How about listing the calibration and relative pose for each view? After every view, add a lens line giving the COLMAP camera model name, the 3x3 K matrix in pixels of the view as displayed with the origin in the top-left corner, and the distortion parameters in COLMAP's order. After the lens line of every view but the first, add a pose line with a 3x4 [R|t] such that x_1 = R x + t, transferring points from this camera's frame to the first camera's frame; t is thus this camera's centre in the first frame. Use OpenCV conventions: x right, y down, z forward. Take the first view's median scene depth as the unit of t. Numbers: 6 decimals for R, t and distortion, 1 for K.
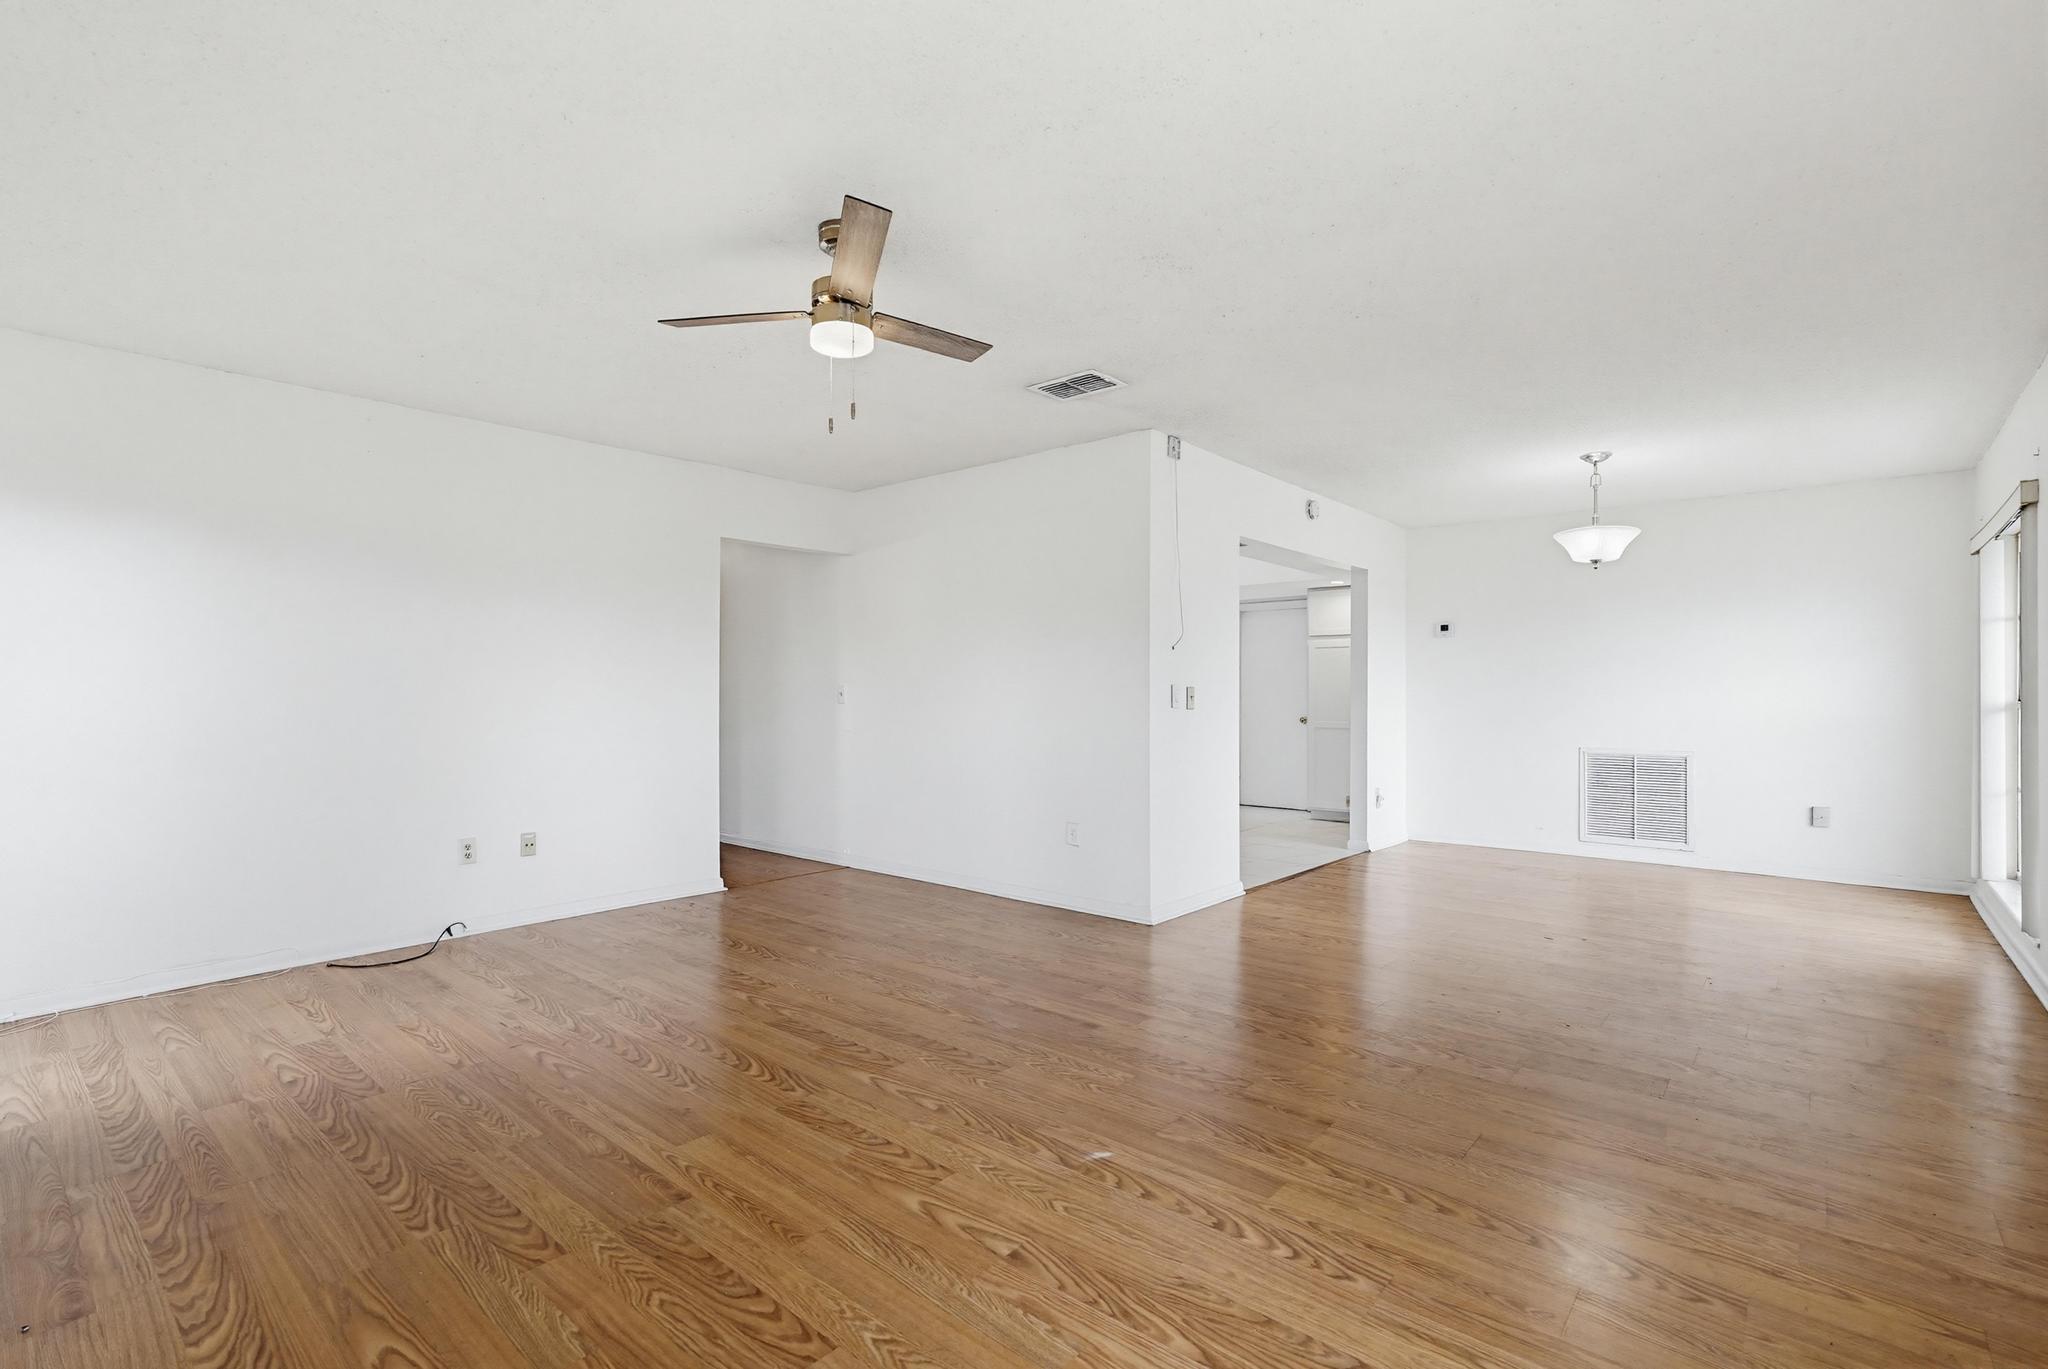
lens RADIAL K [[934.7, 0, 1021.3], [0, 934.7, 687.8], [0, 0, 1]] dist [-0.017199, 0.005388]
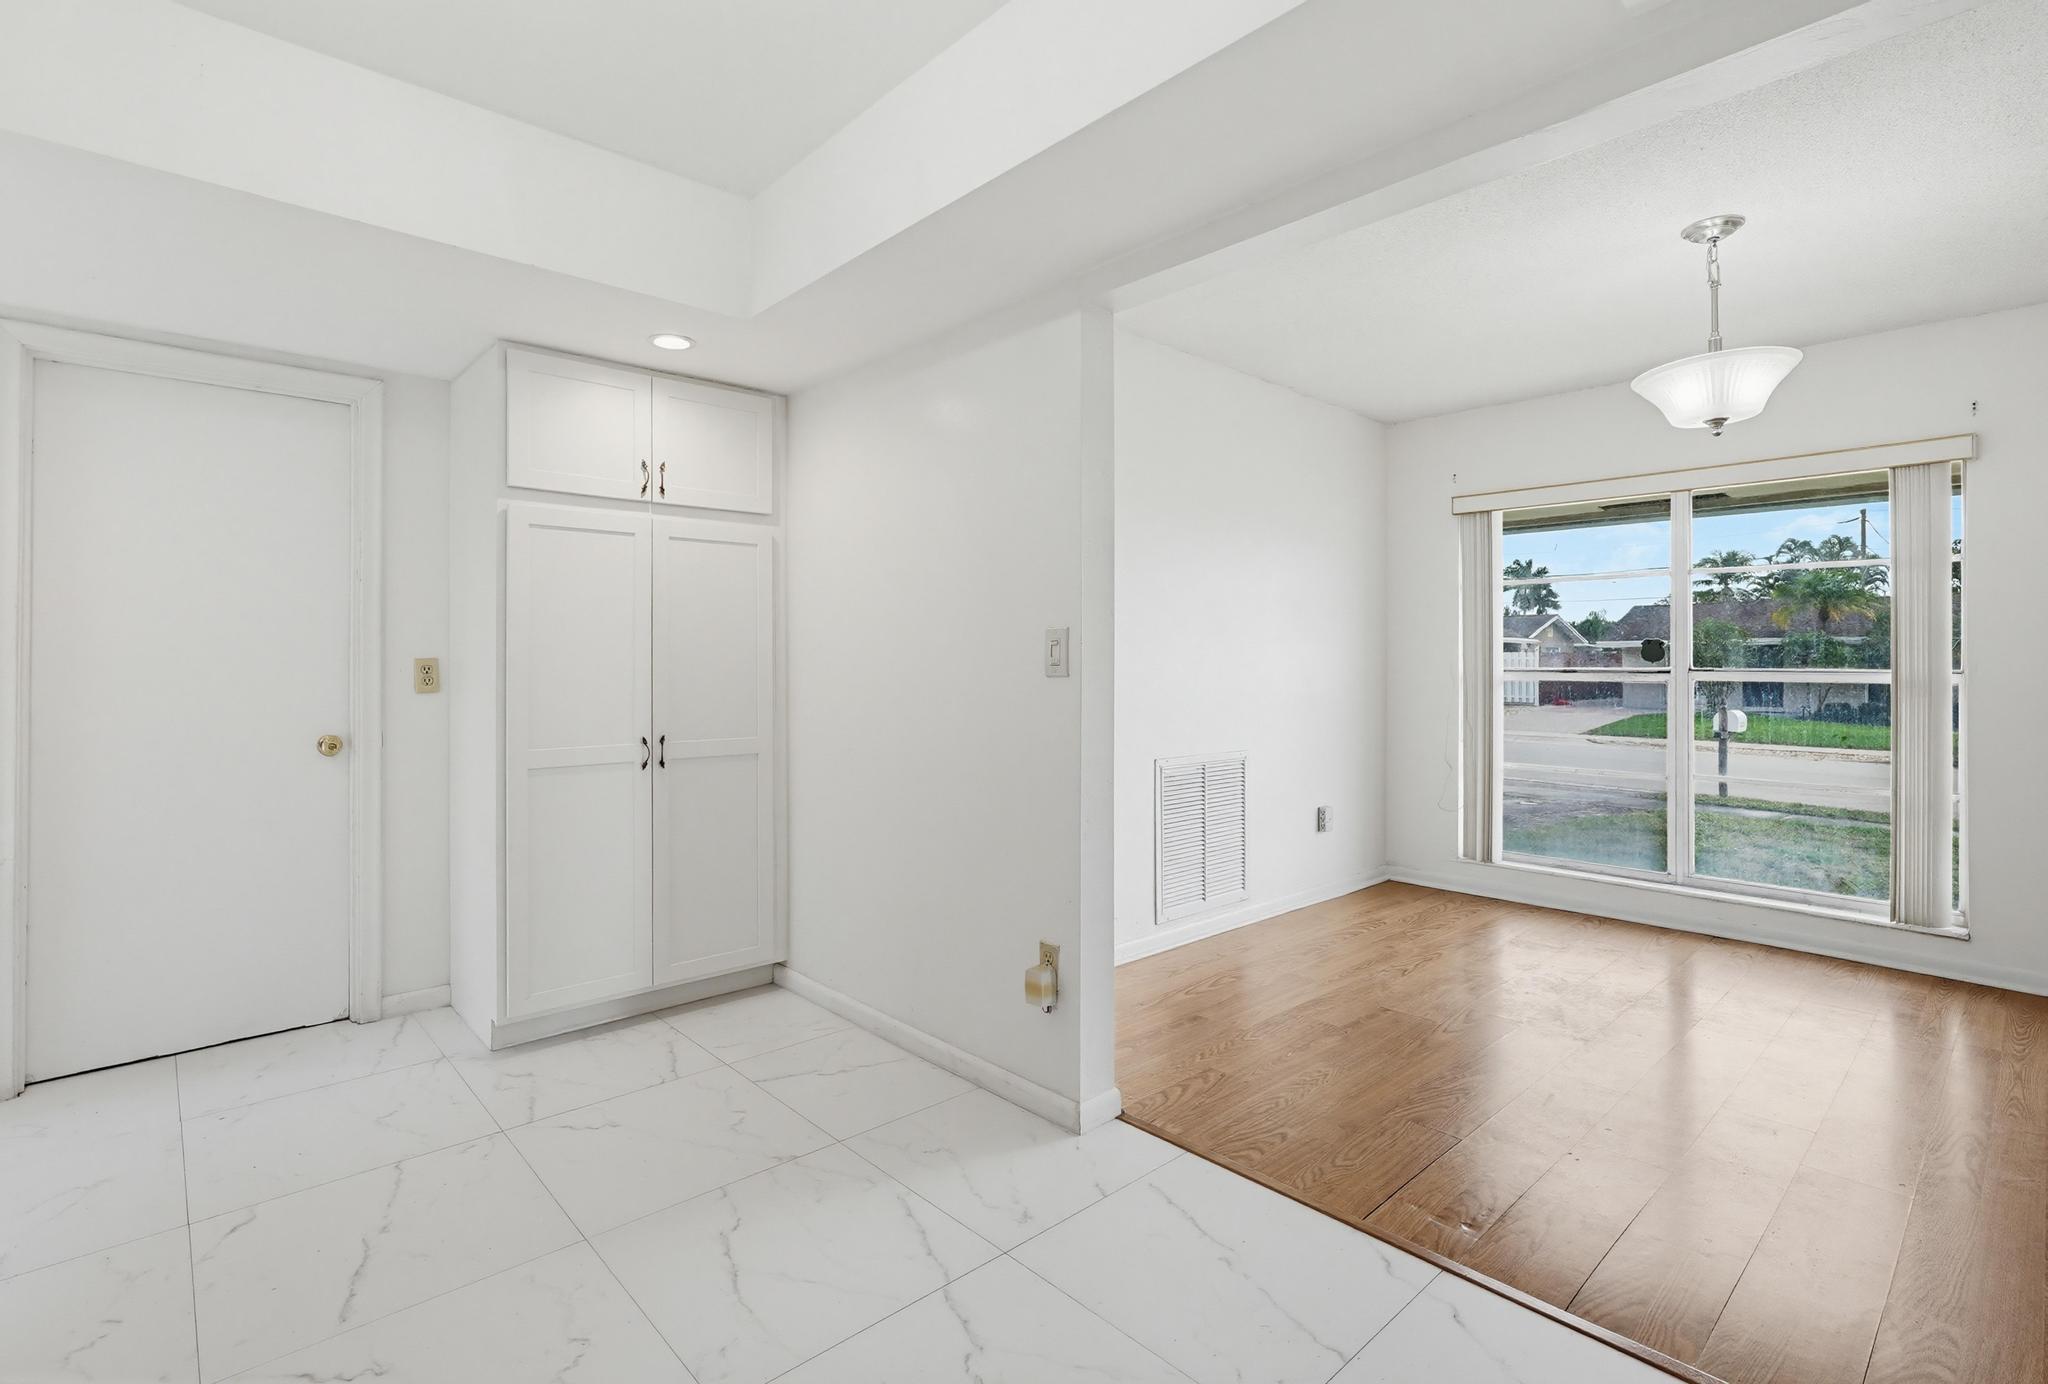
lens RADIAL K [[956.3, 0, 987.0], [0, 956.3, 661.9], [0, 0, 1]] dist [-0.004252, -0.000200]
pose [[0.146013, -0.001103, 0.989282, 0.004998], [-0.009449, 0.999952, 0.002510, 0.007976], [-0.989238, -0.009714, 0.145995, 2.627434]]
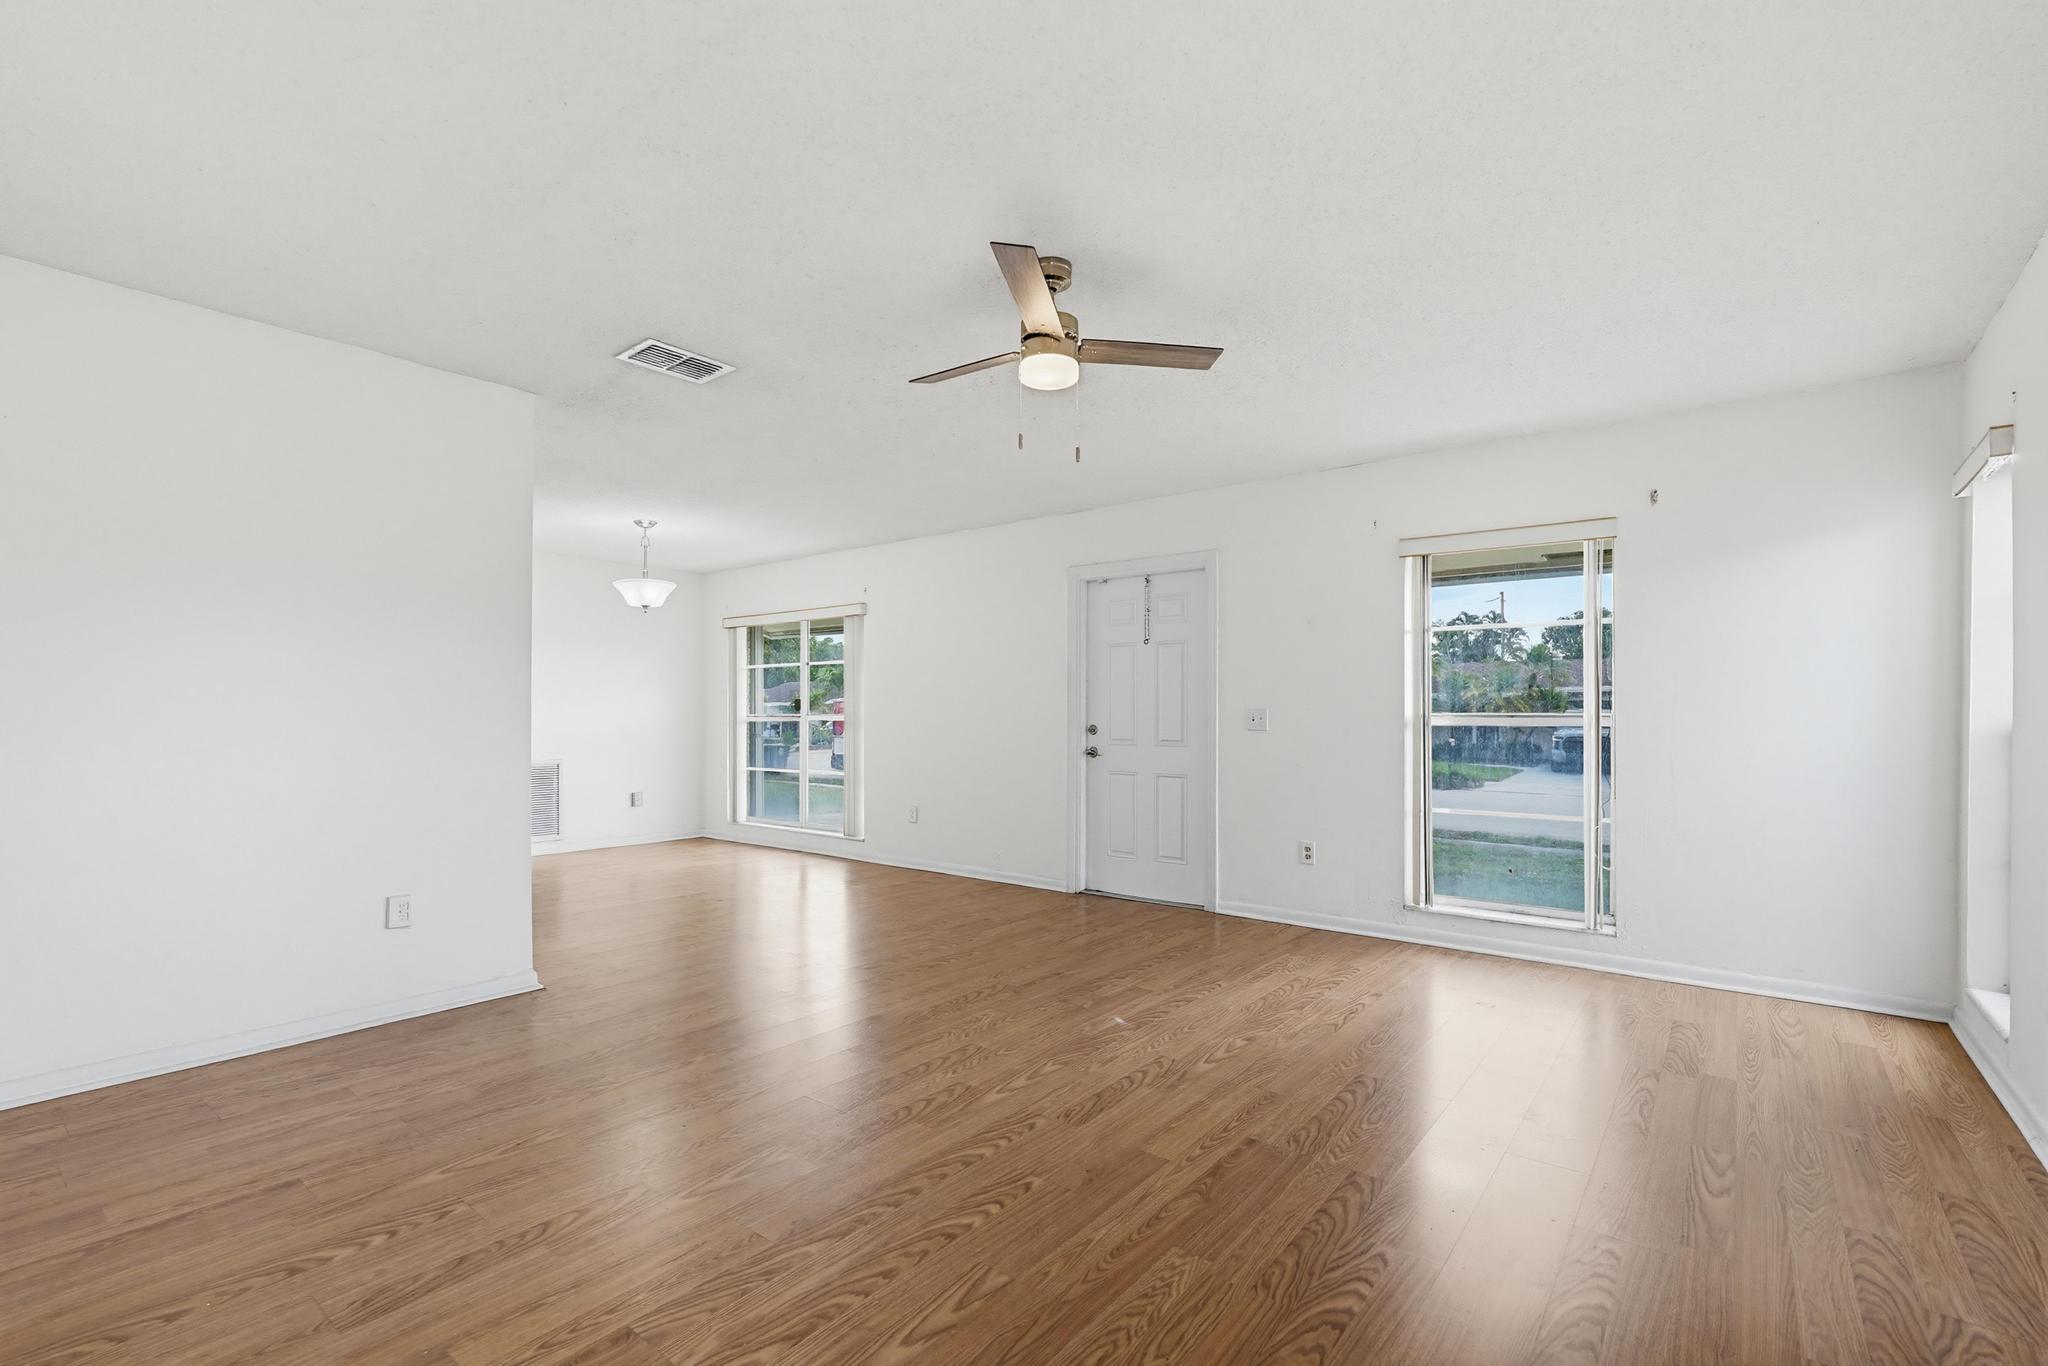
lens RADIAL K [[909.4, 0, 995.5], [0, 909.4, 717.2], [0, 0, 1]] dist [0.000554, 0.000224]
pose [[-0.011927, -0.005190, 0.999915, -1.207657], [-0.002218, 0.999984, 0.005164, 0.005330], [-0.999926, -0.002156, -0.011939, 1.070332]]
